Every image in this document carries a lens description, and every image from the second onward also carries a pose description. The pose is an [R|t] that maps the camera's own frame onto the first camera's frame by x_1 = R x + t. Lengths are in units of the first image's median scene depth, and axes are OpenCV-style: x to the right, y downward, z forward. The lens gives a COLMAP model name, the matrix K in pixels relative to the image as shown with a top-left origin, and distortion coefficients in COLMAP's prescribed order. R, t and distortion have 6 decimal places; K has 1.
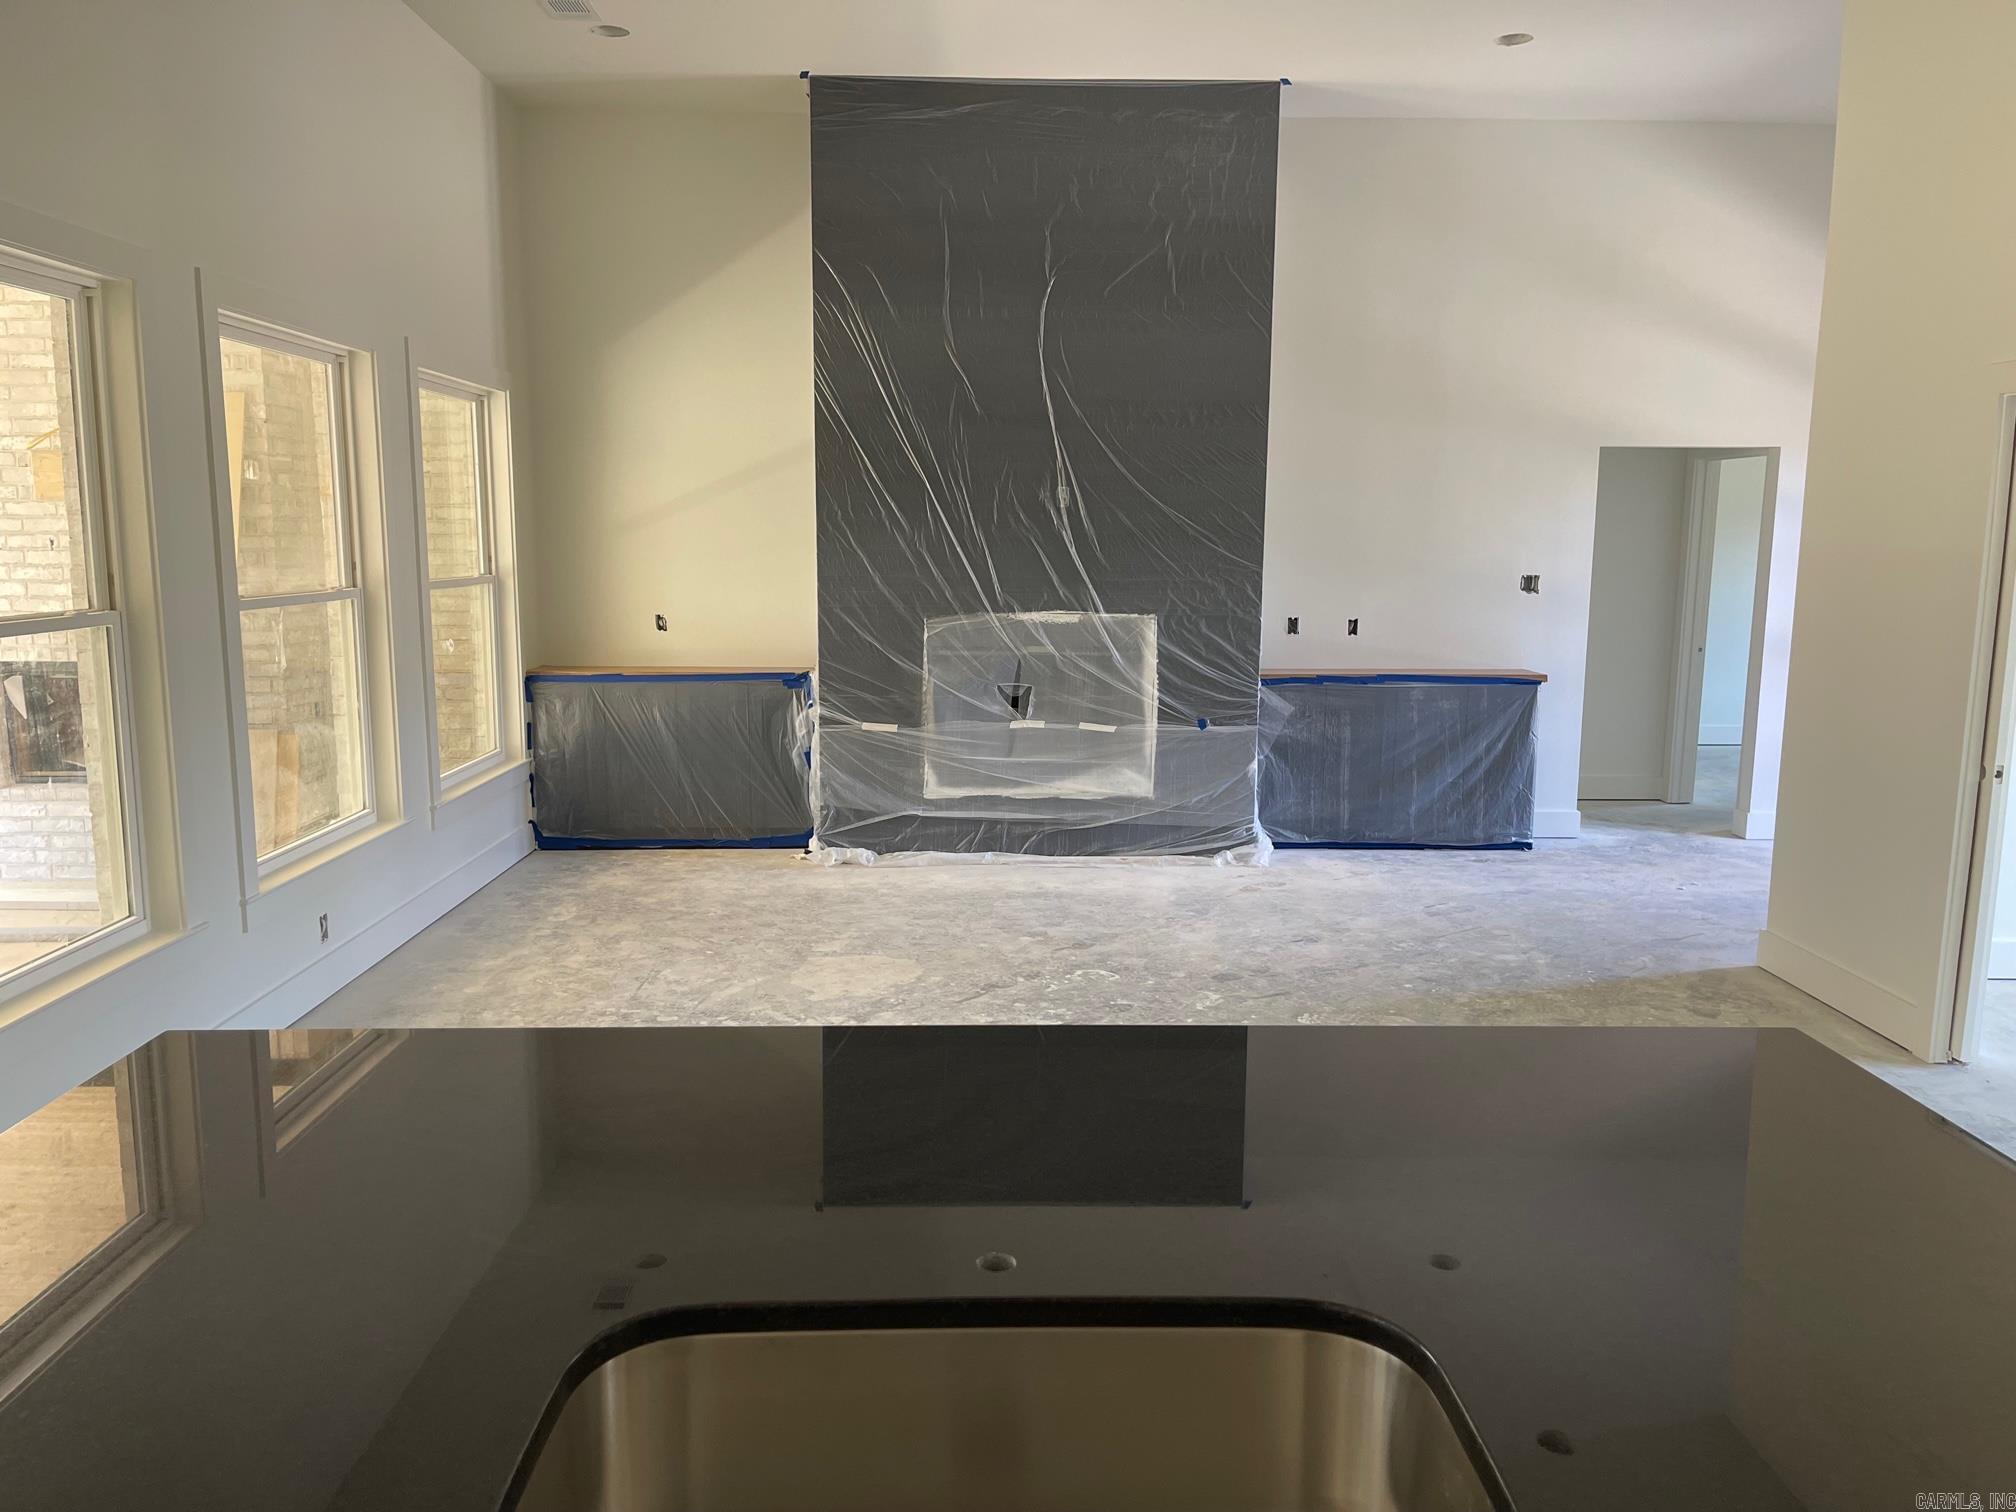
lens RADIAL K [[1524.9, 0, 1008.0], [0, 1524.9, 756.0], [0, 0, 1]] dist [0.067179, -0.115672]
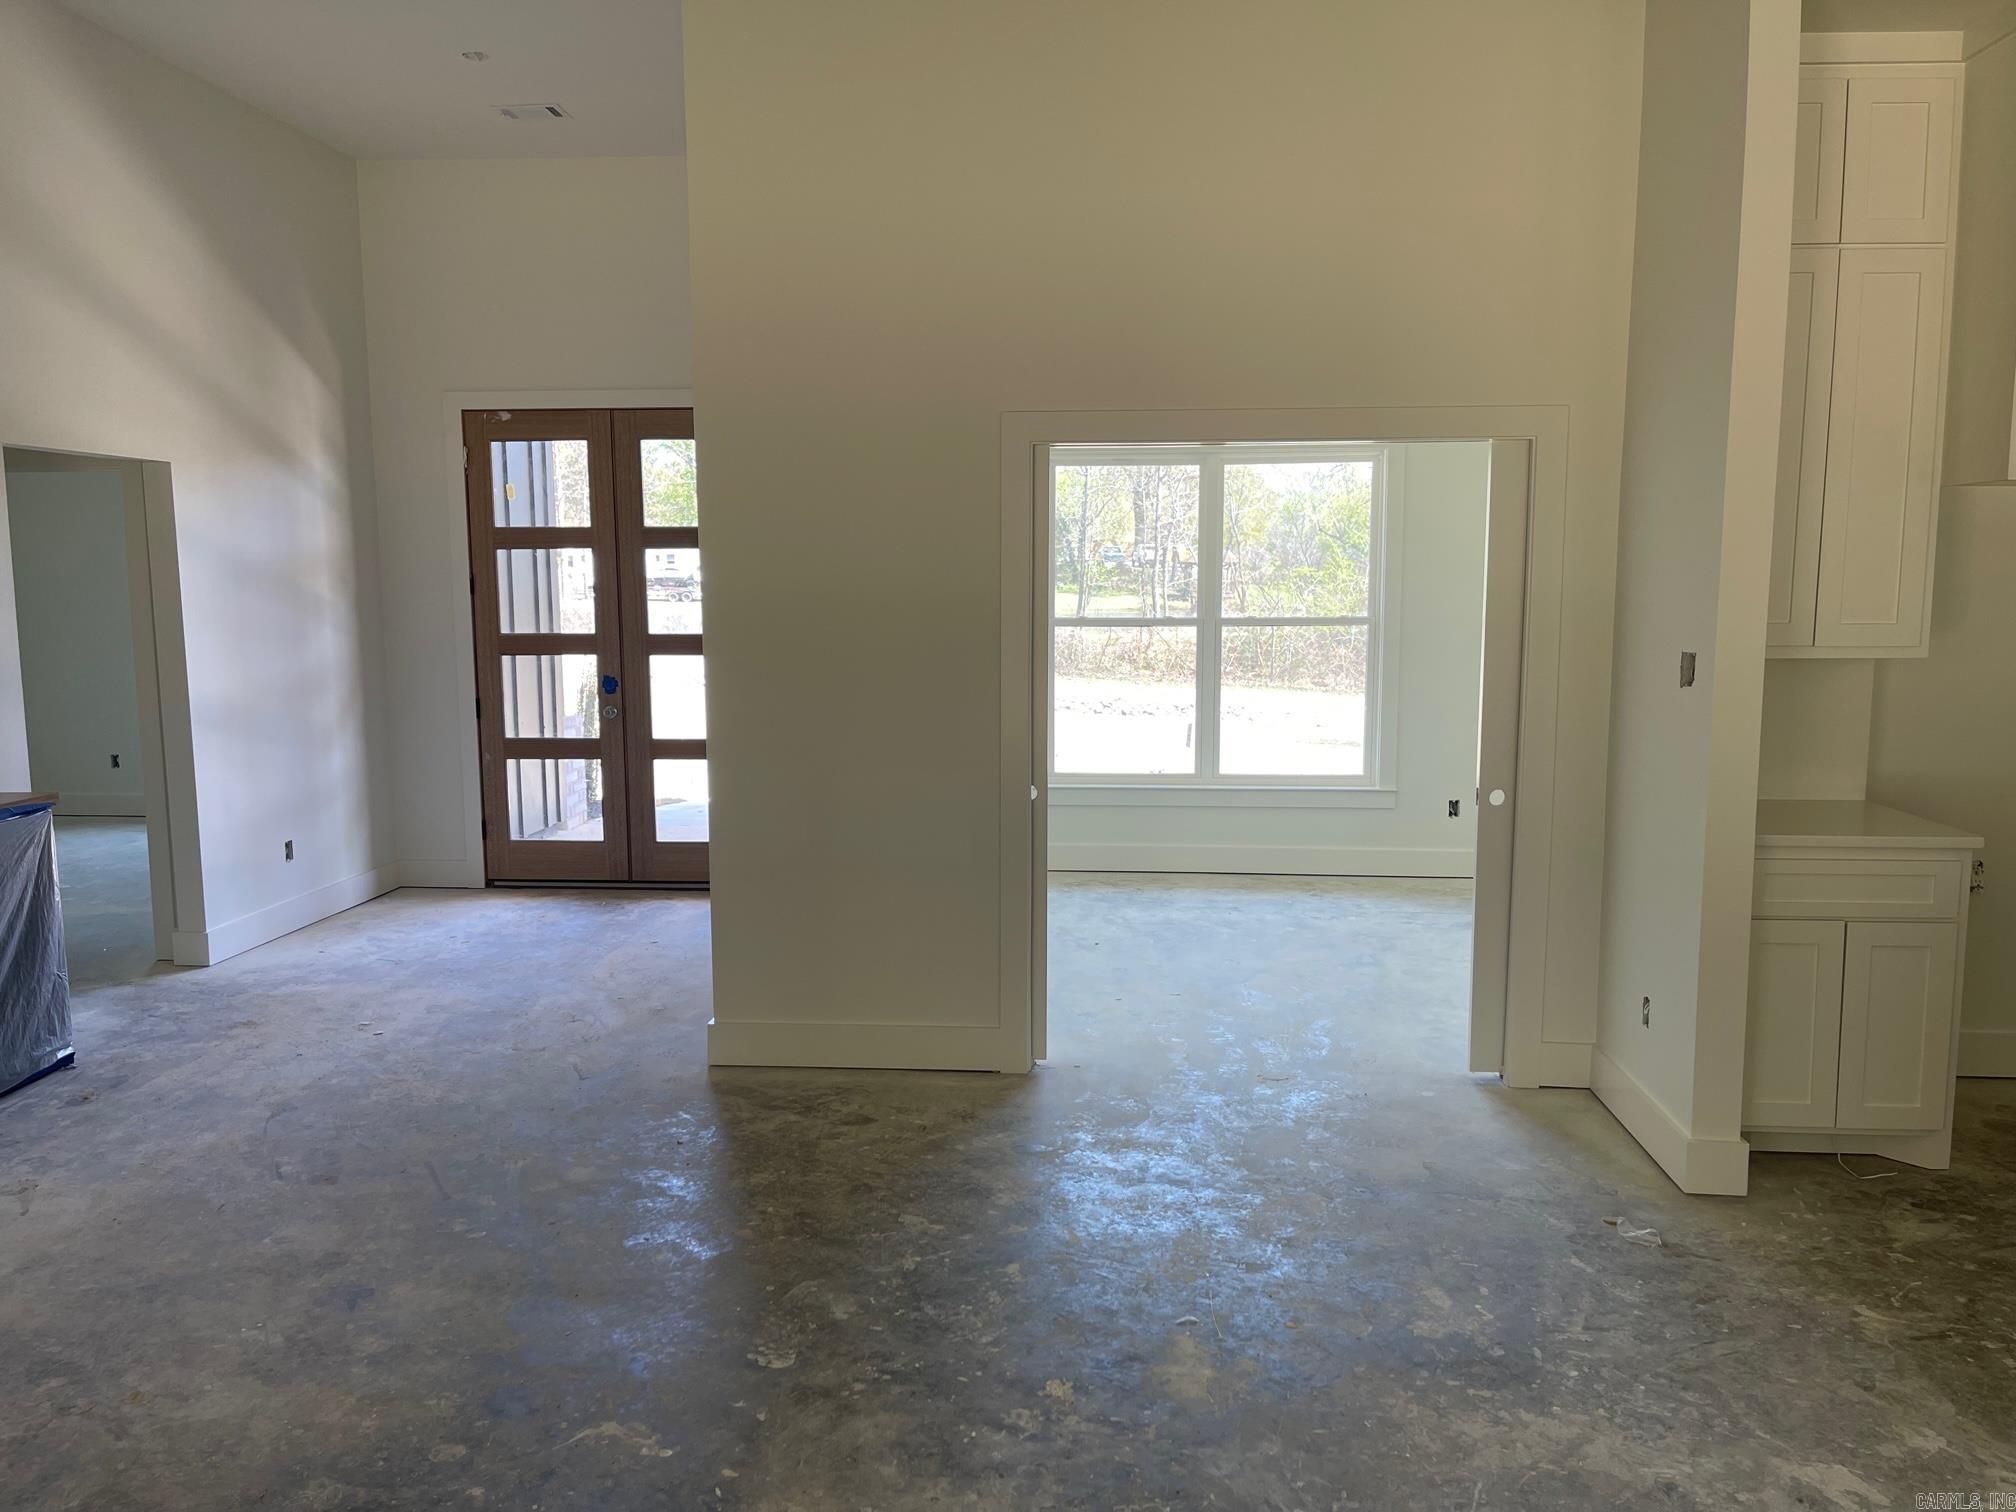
lens RADIAL K [[1524.9, 0, 1008.0], [0, 1524.9, 756.0], [0, 0, 1]] dist [0.067179, -0.115672]
pose [[0.093498, -0.129287, 0.987189, -0.300563], [0.148263, 0.982285, 0.114603, -0.099931], [-0.984518, 0.135648, 0.111011, 0.635742]]
